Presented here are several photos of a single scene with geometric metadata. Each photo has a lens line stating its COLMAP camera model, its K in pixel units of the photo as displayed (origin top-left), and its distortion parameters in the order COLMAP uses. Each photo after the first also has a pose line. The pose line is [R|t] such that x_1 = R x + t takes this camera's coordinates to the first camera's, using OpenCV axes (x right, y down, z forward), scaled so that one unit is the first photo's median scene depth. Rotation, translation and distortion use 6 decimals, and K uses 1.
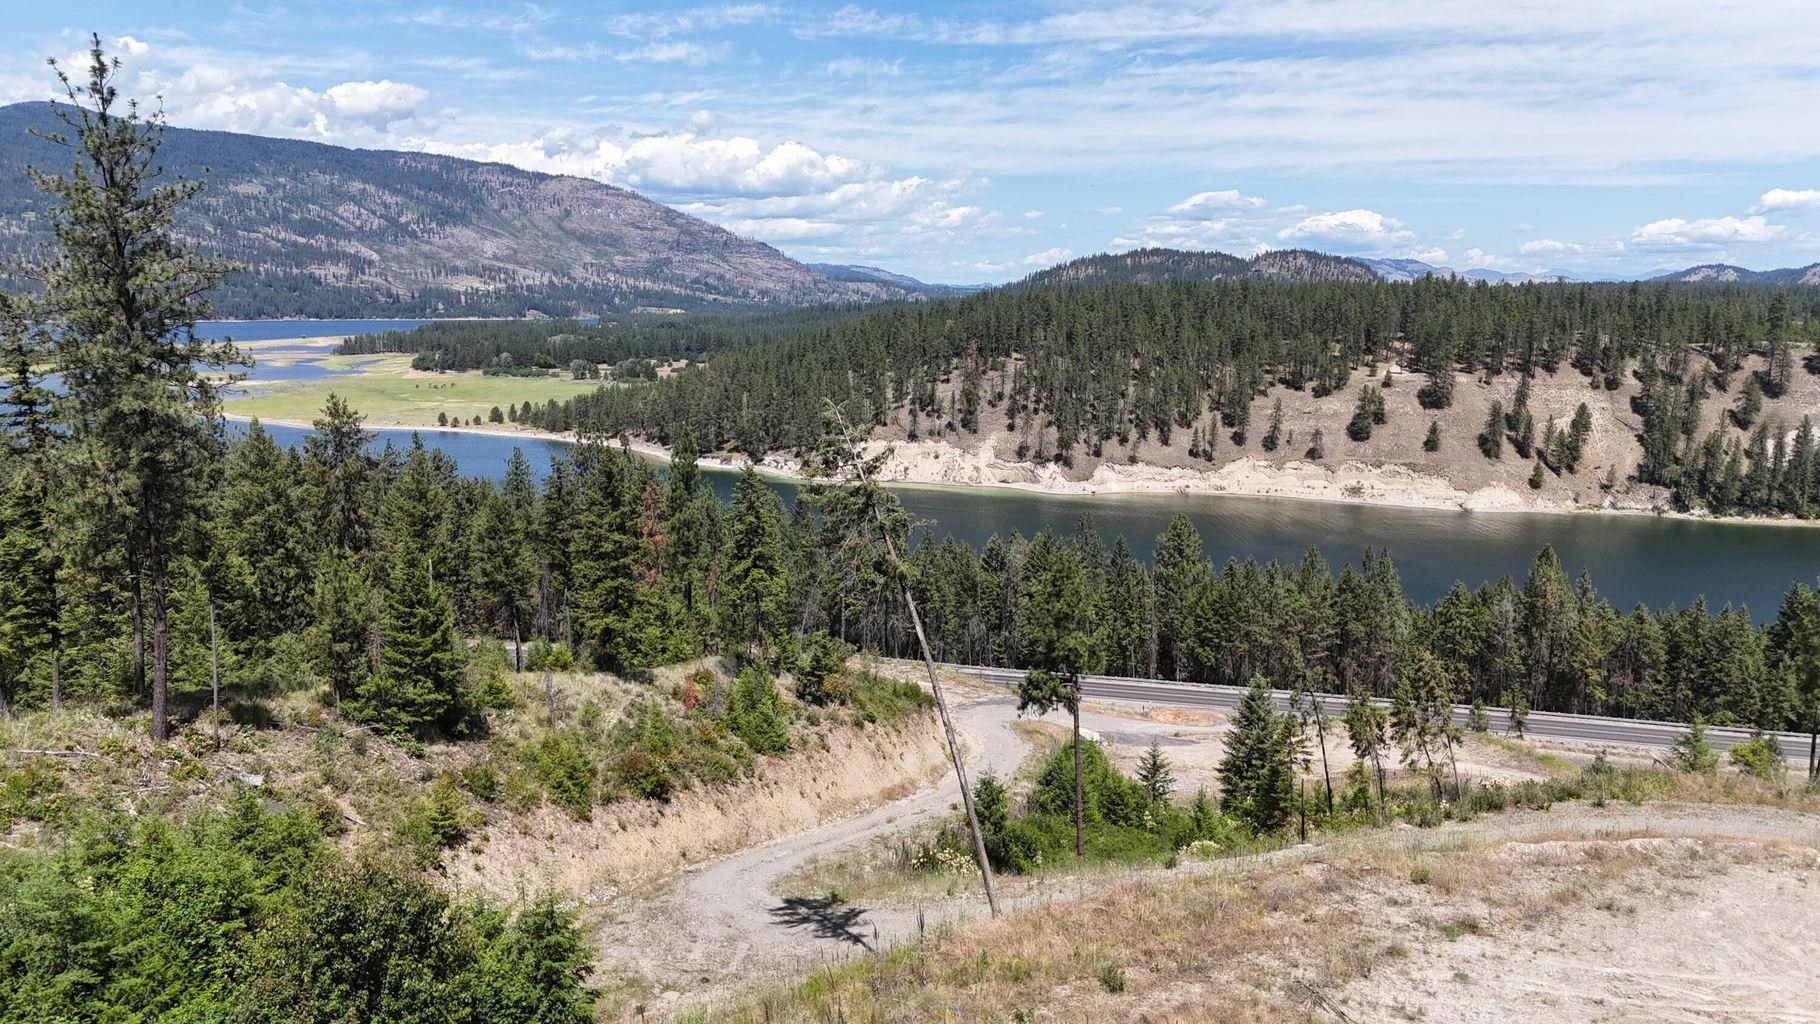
lens RADIAL K [[1311.7, 0, 910.0], [0, 1311.7, 512.0], [0, 0, 1]] dist [0.070346, -0.122700]
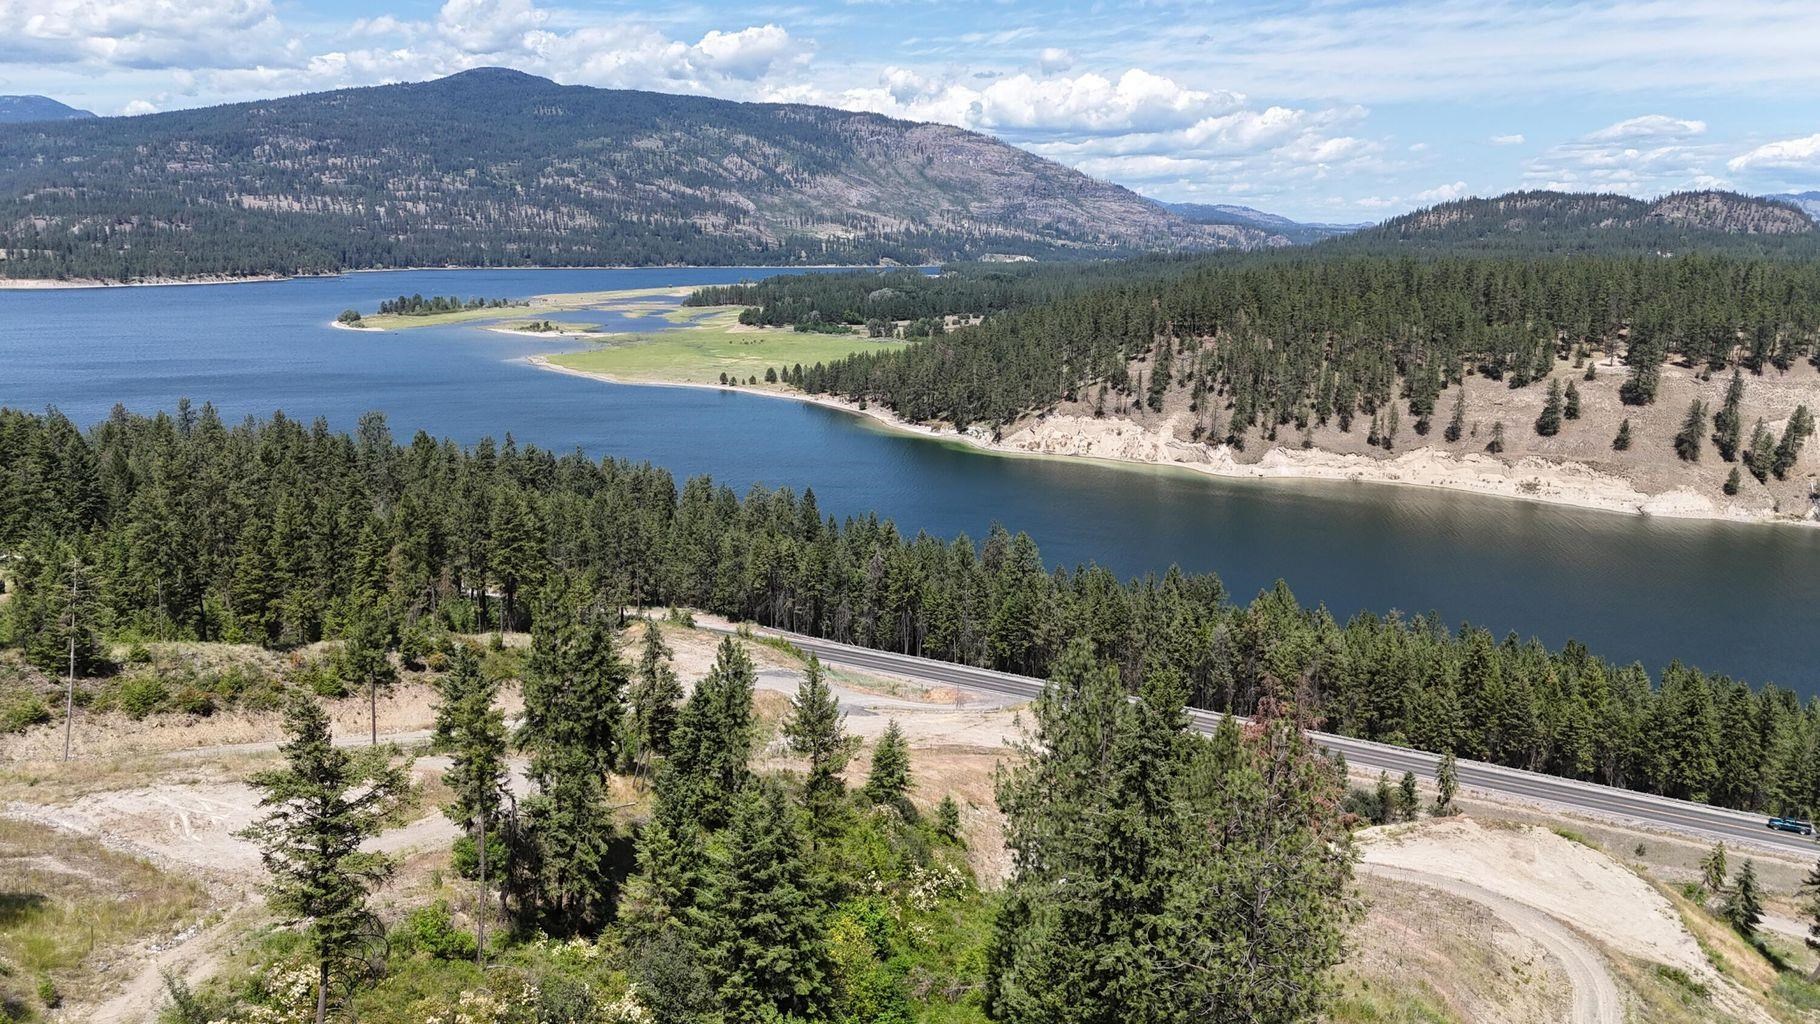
lens RADIAL K [[1311.7, 0, 910.0], [0, 1311.7, 512.0], [0, 0, 1]] dist [0.070346, -0.122700]
pose [[0.963219, 0.054032, -0.263228, 0.115446], [-0.042595, 0.997892, 0.048968, -0.019784], [0.265319, -0.035955, 0.963490, -0.054421]]
